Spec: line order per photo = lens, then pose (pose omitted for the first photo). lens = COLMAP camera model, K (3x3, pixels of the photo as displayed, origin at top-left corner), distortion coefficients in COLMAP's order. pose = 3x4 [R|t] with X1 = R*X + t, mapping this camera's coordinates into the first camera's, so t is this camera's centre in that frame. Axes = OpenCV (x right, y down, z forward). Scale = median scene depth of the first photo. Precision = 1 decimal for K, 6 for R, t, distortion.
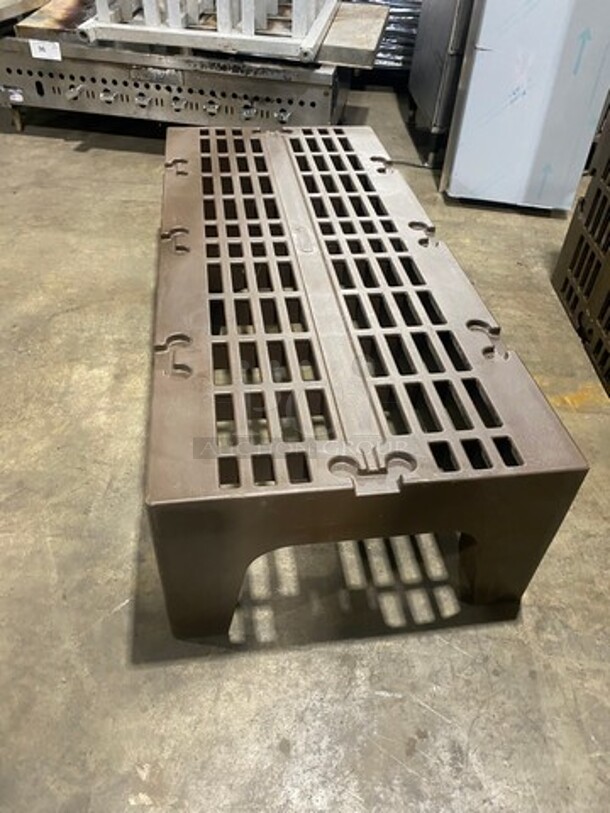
lens RADIAL K [[608.3, 0, 308.3], [0, 608.3, 402.3], [0, 0, 1]] dist [0.029797, -0.020047]
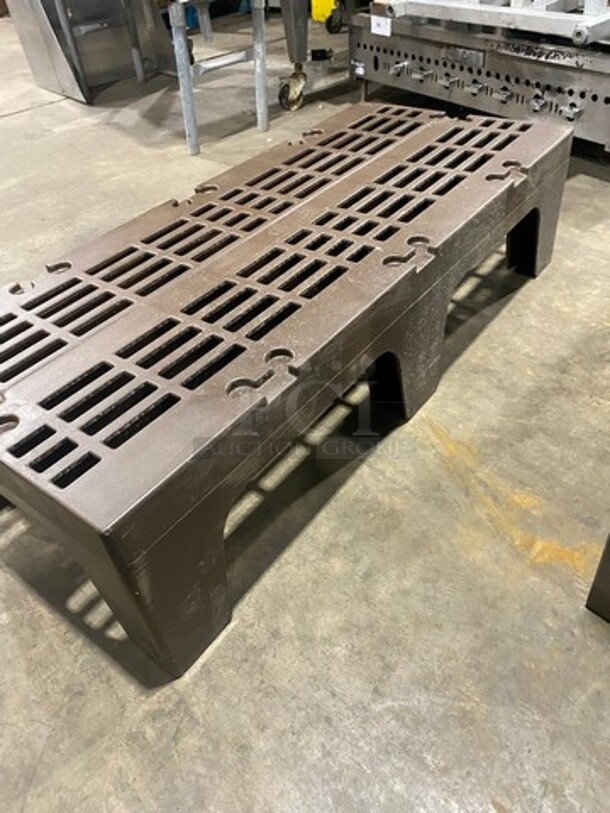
lens RADIAL K [[608.3, 0, 308.9], [0, 608.3, 404.6], [0, 0, 1]] dist [0.029797, -0.020047]
pose [[0.692257, 0.397294, -0.602443, 0.395741], [-0.391300, 0.908085, 0.149220, -0.099145], [0.606354, 0.132438, 0.784089, 0.199459]]
